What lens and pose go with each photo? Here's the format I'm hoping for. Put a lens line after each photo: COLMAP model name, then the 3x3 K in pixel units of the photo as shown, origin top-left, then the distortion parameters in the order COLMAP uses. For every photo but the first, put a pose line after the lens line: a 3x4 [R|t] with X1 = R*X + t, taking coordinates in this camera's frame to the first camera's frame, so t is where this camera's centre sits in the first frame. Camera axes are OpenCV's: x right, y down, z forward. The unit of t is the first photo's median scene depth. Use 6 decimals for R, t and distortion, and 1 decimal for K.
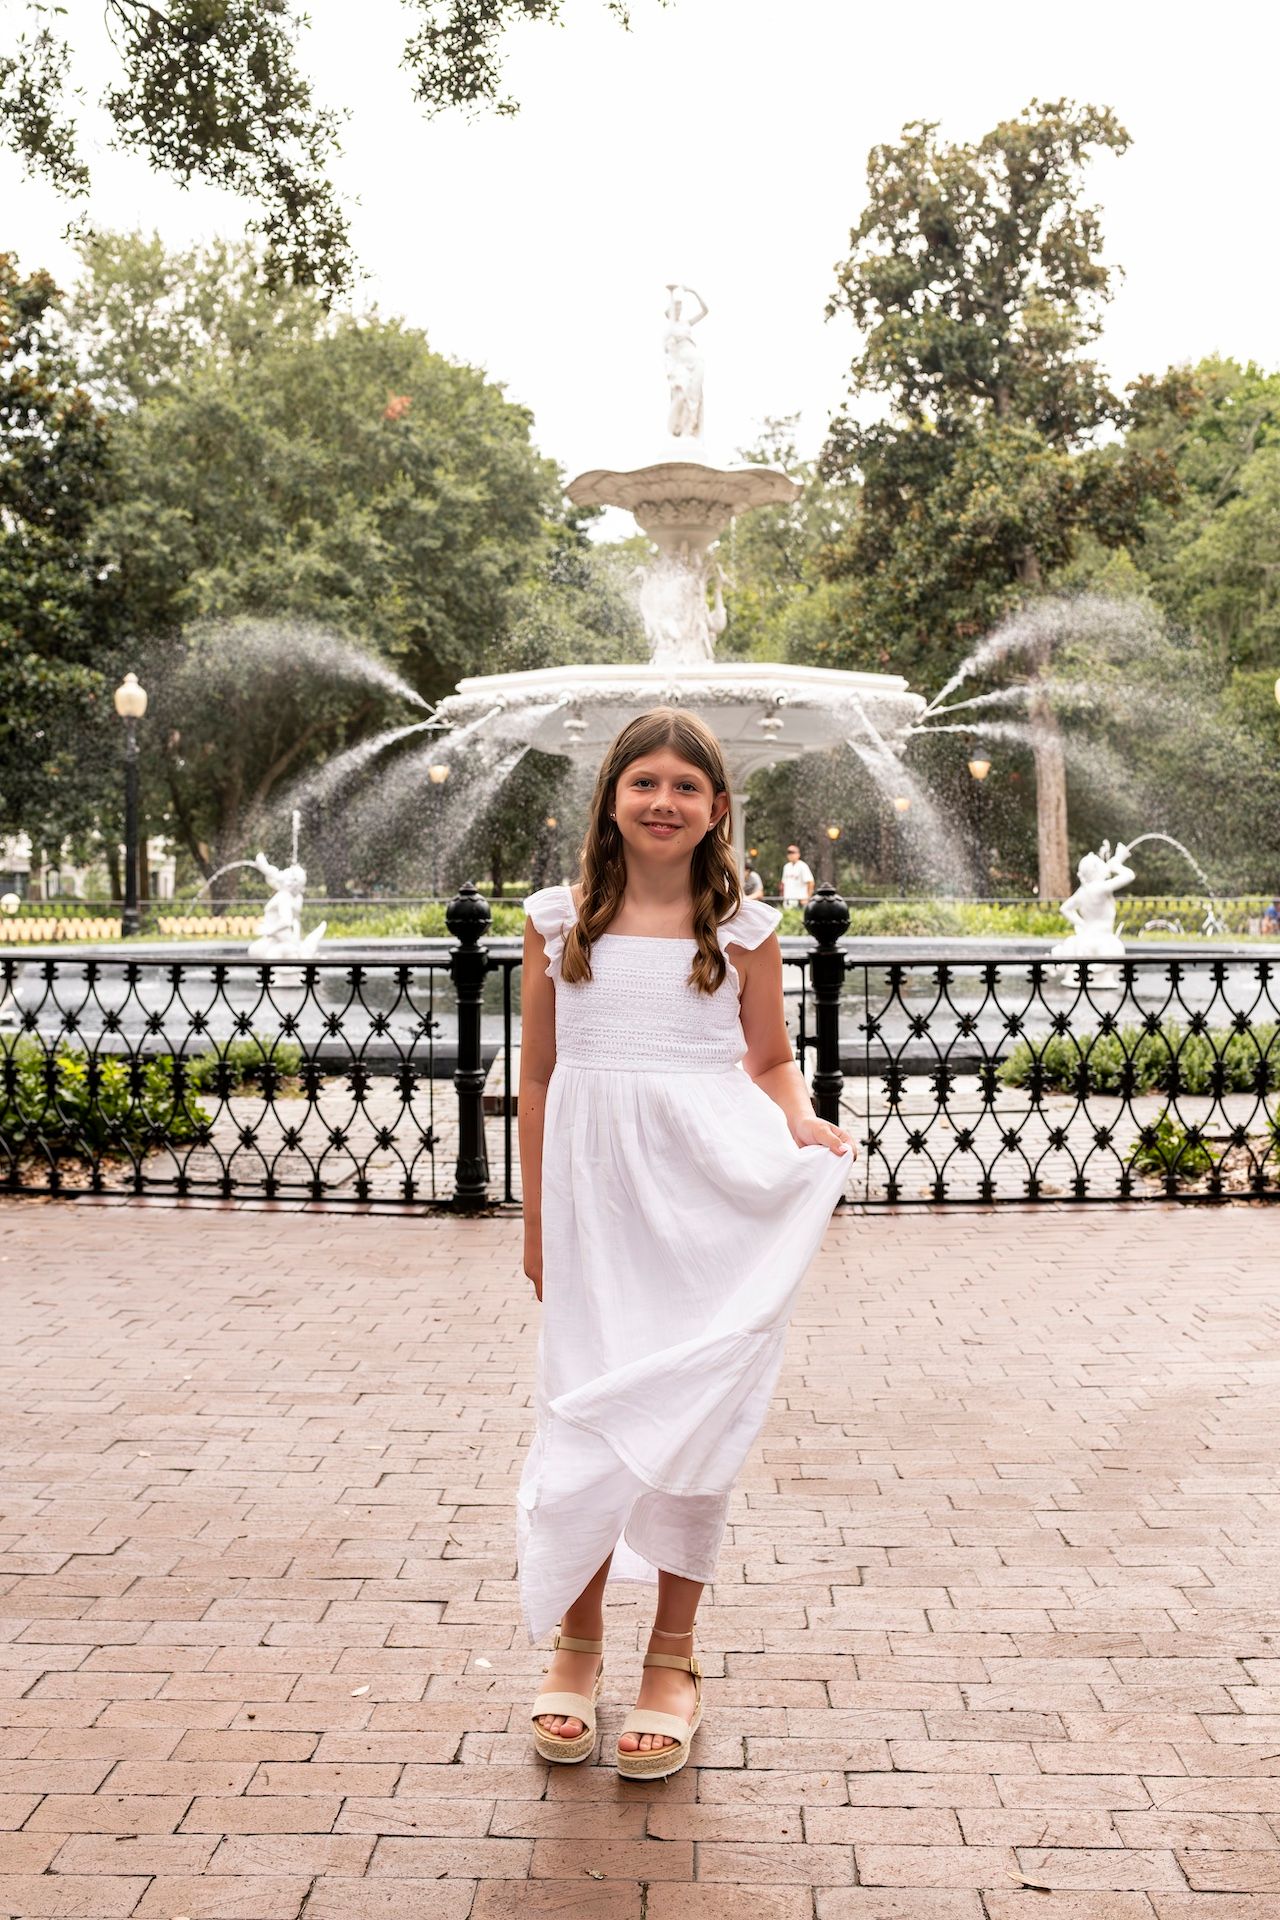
lens RADIAL K [[2000.1, 0, 644.0], [0, 2000.1, 953.5], [0, 0, 1]] dist [0.003493, 0.006680]
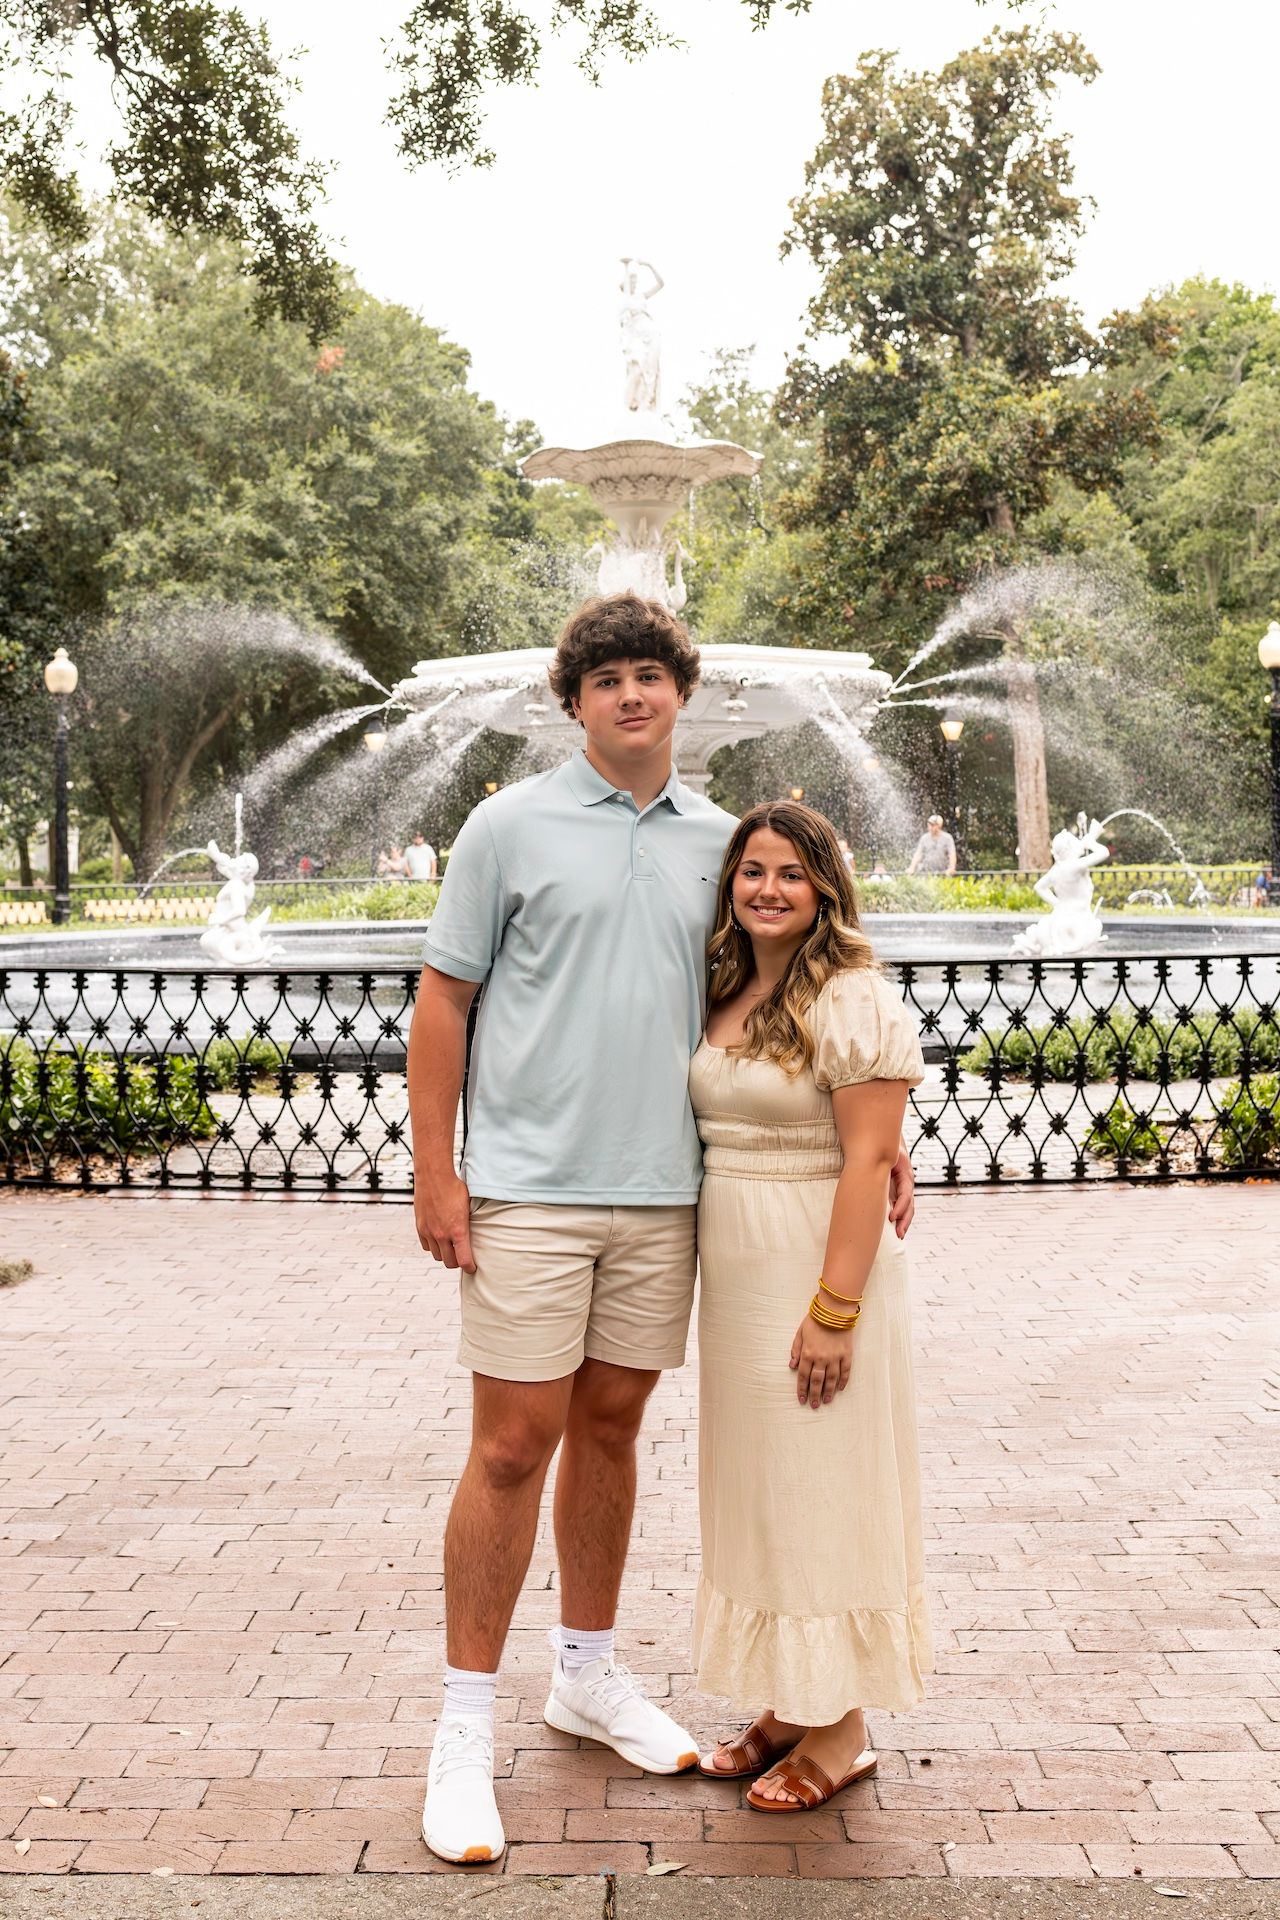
lens RADIAL K [[2208.5, 0, 582.4], [0, 2208.5, 848.5], [0, 0, 1]] dist [0.002911, 0.020097]
pose [[0.999913, -0.012903, -0.002576, -0.004367], [0.012807, 0.999331, -0.034265, -0.003628], [0.003017, 0.034229, 0.999409, -0.038264]]
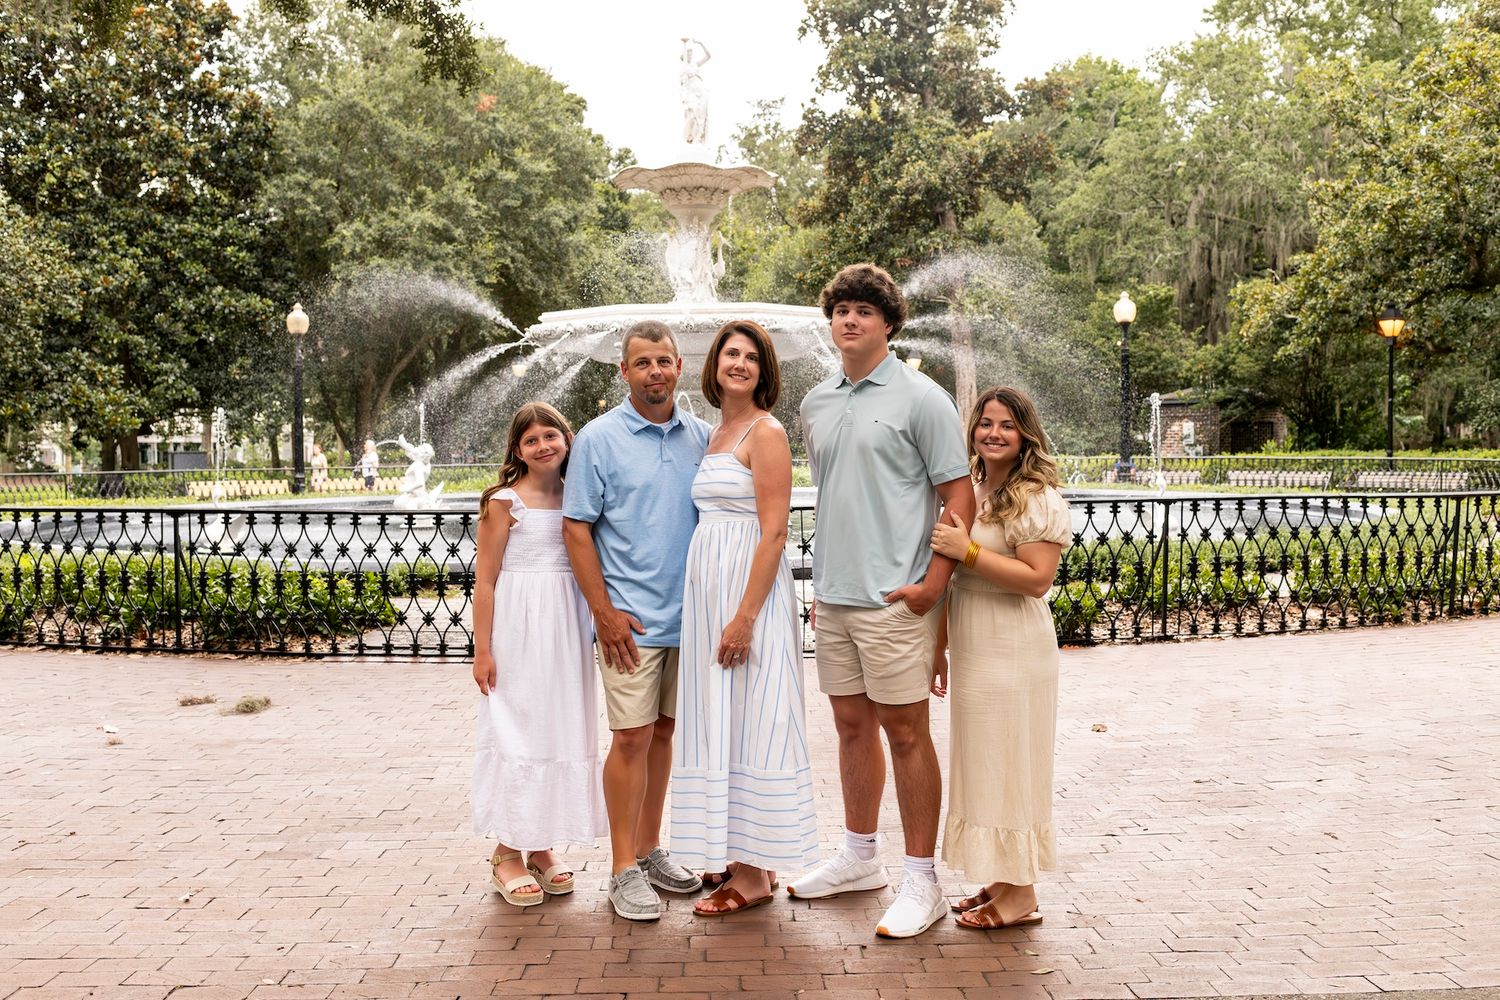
lens RADIAL K [[1527.4, 0, 750.8], [0, 1527.4, 495.4], [0, 0, 1]] dist [0.003257, 0.007129]
pose [[0.998648, -0.011915, 0.050598, 0.000795], [0.012040, 0.999925, -0.002173, -0.000694], [-0.050568, 0.002780, 0.998717, -0.051802]]
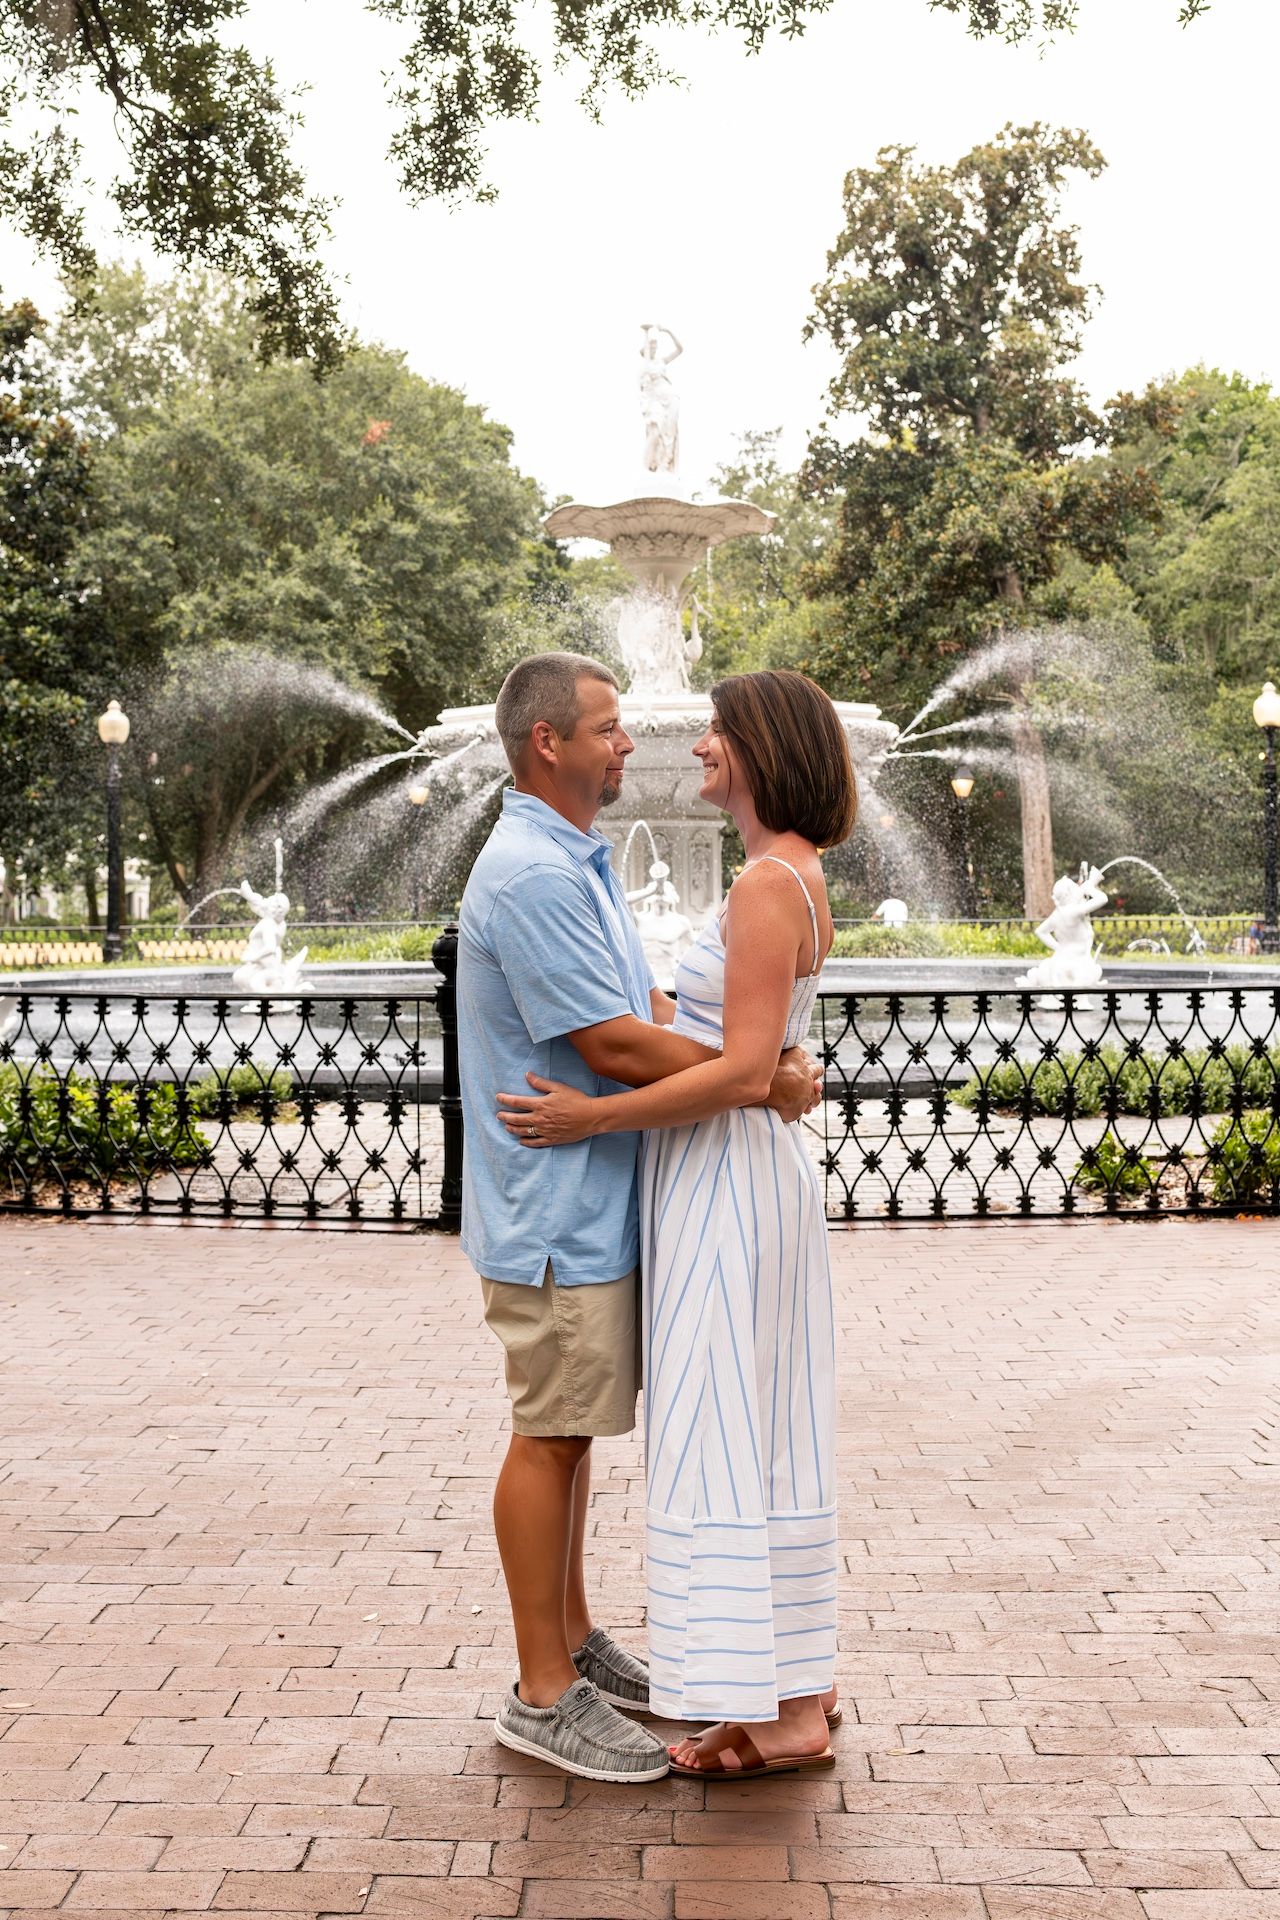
lens RADIAL K [[2052.8, 0, 604.0], [0, 2052.8, 890.3], [0, 0, 1]] dist [0.002476, 0.008239]
pose [[0.999920, -0.005420, -0.011455, 0.001240], [0.004960, 0.999195, -0.039798, -0.001515], [0.011661, 0.039738, 0.999142, -0.019872]]
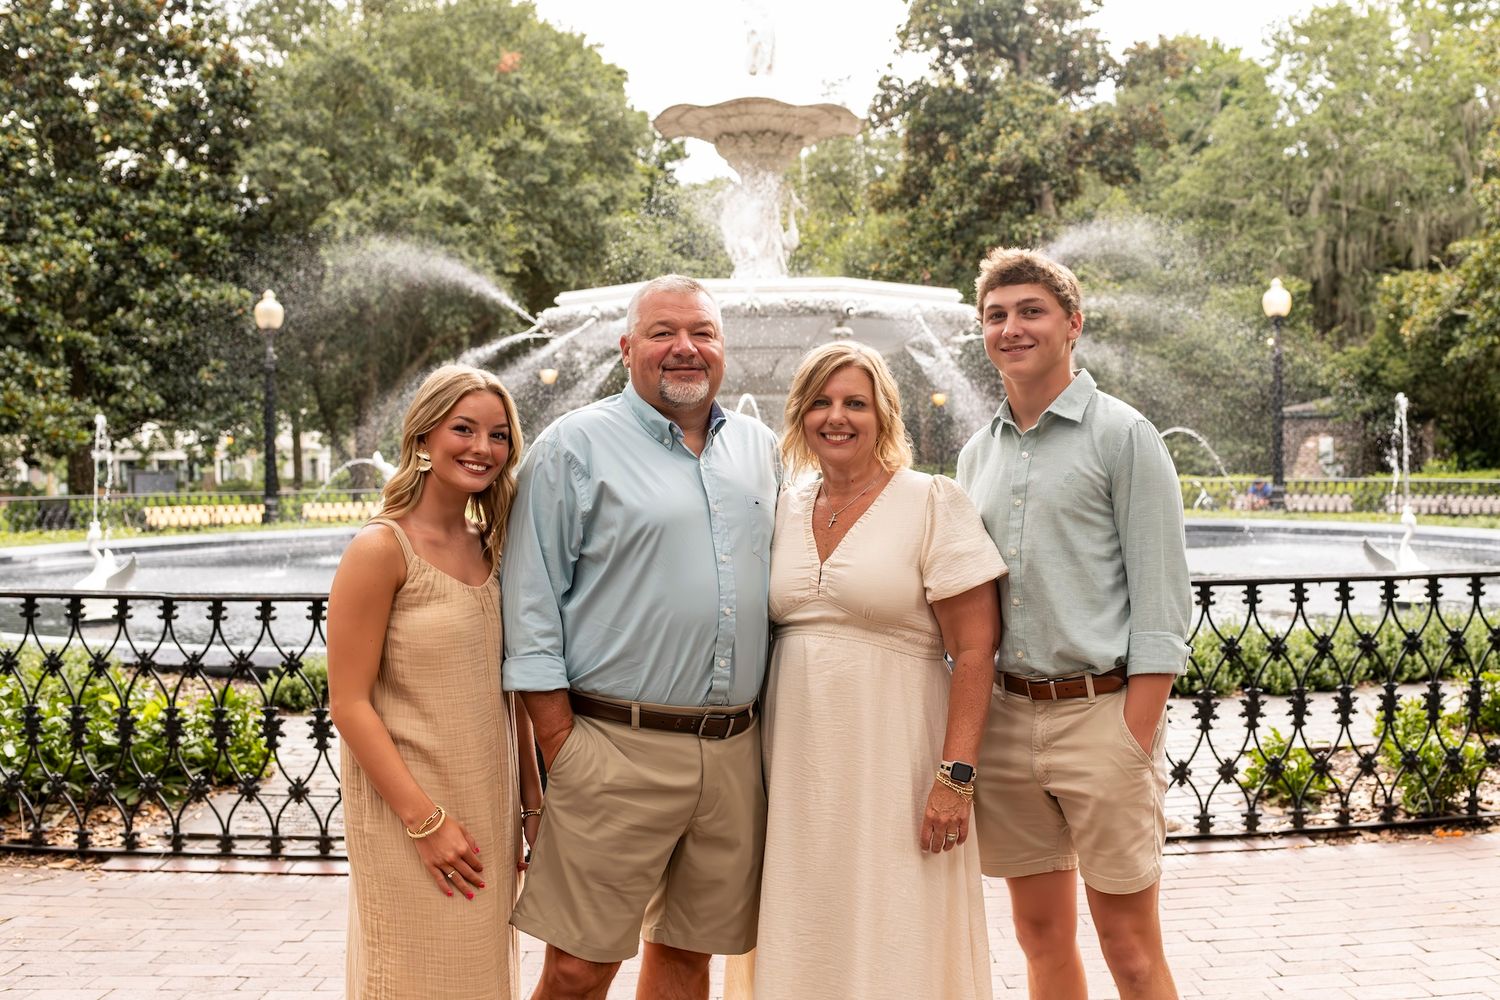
lens RADIAL K [[1622.5, 0, 841.9], [0, 1622.5, 503.3], [0, 0, 1]] dist [-0.000792, 0.010137]
pose [[0.997359, -0.011464, 0.071724, -0.000824], [0.012155, 0.999884, -0.009203, -0.005453], [-0.071610, 0.010050, 0.997382, 0.048481]]
